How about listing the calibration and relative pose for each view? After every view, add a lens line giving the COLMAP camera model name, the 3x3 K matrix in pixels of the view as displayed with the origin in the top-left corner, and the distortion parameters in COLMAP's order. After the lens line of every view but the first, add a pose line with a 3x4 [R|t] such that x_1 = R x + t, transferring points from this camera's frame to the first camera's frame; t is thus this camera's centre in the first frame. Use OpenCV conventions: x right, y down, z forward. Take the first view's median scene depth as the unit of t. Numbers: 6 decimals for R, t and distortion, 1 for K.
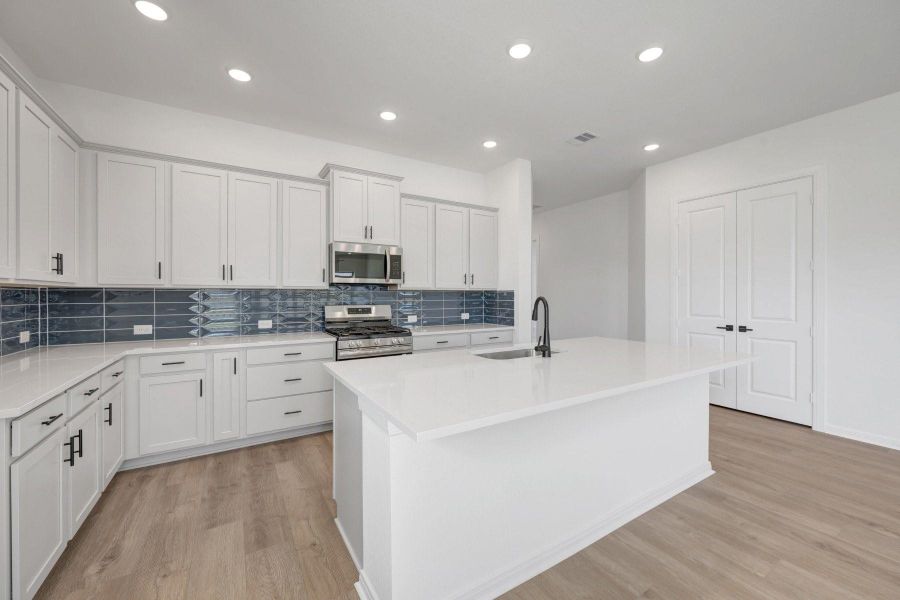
lens RADIAL K [[359.1, 0, 451.4], [0, 359.1, 297.2], [0, 0, 1]] dist [-0.003267, 0.000970]
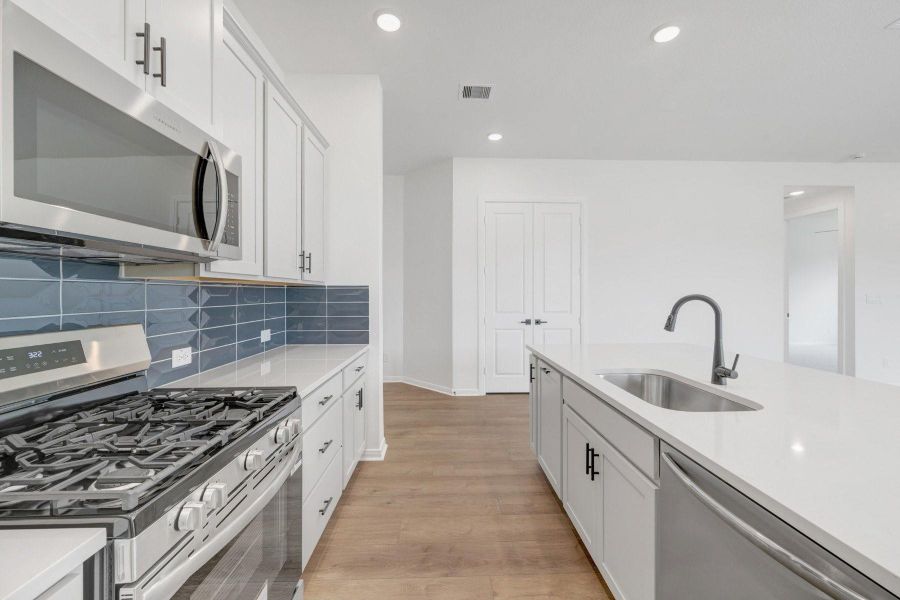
lens RADIAL K [[359.1, 0, 448.7], [0, 359.1, 298.8], [0, 0, 1]] dist [-0.003267, 0.000970]
pose [[0.500820, -0.014890, 0.865423, -0.348312], [0.005516, 0.999887, 0.014011, -0.004843], [-0.865534, -0.002243, 0.500845, 0.690404]]
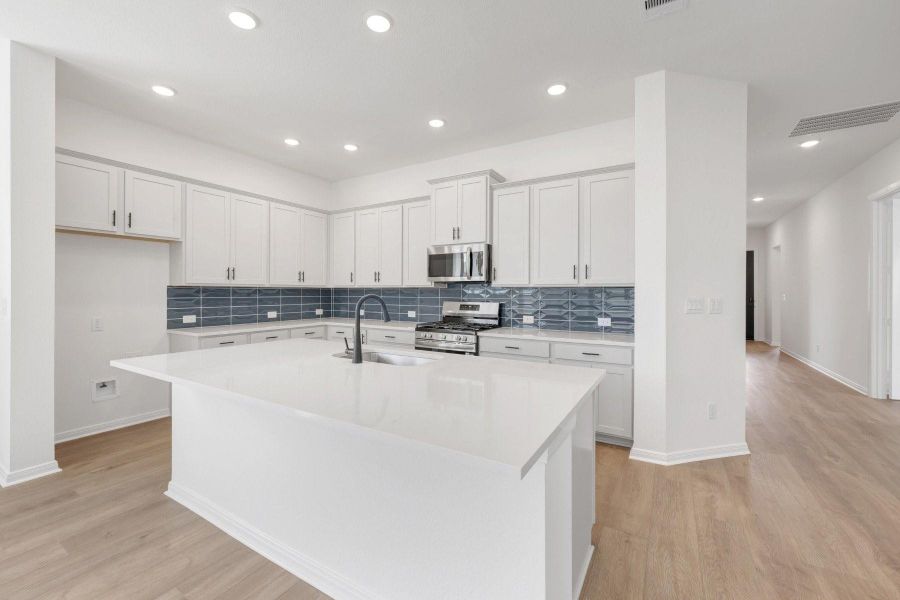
lens RADIAL K [[359.1, 0, 448.9], [0, 359.1, 298.0], [0, 0, 1]] dist [-0.003267, 0.000970]
pose [[0.459110, 0.015899, -0.888237, 0.710440], [-0.010256, 0.999868, 0.012597, -0.002509], [0.888320, 0.003326, 0.459212, 0.497414]]
